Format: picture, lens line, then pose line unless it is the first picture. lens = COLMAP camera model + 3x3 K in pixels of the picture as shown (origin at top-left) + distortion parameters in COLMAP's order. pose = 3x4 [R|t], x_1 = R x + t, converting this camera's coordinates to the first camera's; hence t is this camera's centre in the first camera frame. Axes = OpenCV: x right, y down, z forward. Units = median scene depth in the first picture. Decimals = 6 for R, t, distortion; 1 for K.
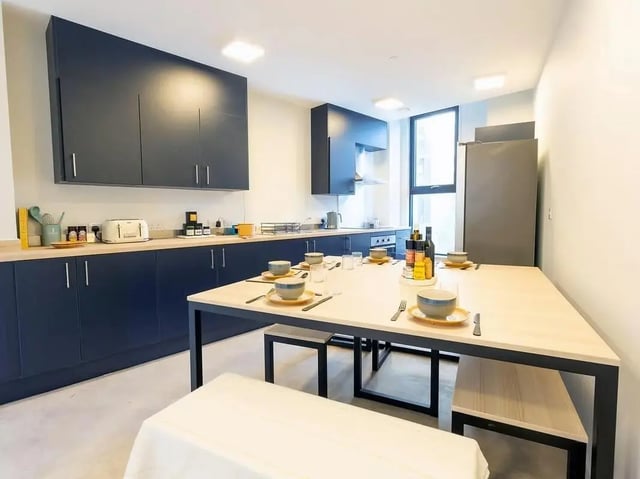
lens RADIAL K [[351.3, 0, 320.0], [0, 351.3, 239.5], [0, 0, 1]] dist [-0.004906, -0.000426]
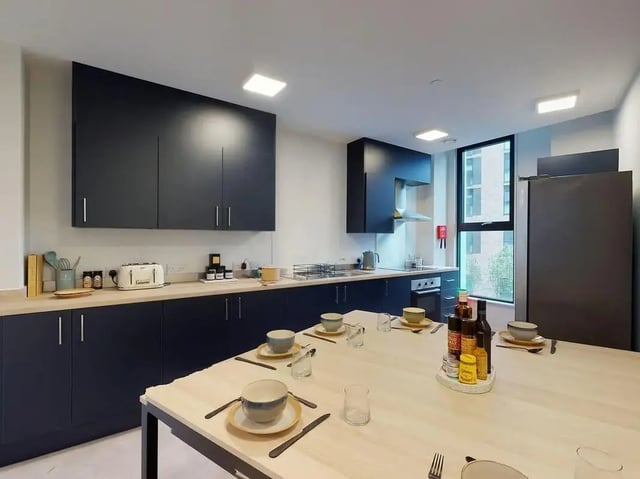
lens RADIAL K [[313.3, 0, 320.0], [0, 313.3, 239.5], [0, 0, 1]] dist [-0.000468, 0.000340]
pose [[0.985744, 0.012297, -0.167804, 0.057240], [-0.023401, 0.997653, -0.064353, -0.066955], [0.166618, 0.067362, 0.983718, 0.195225]]
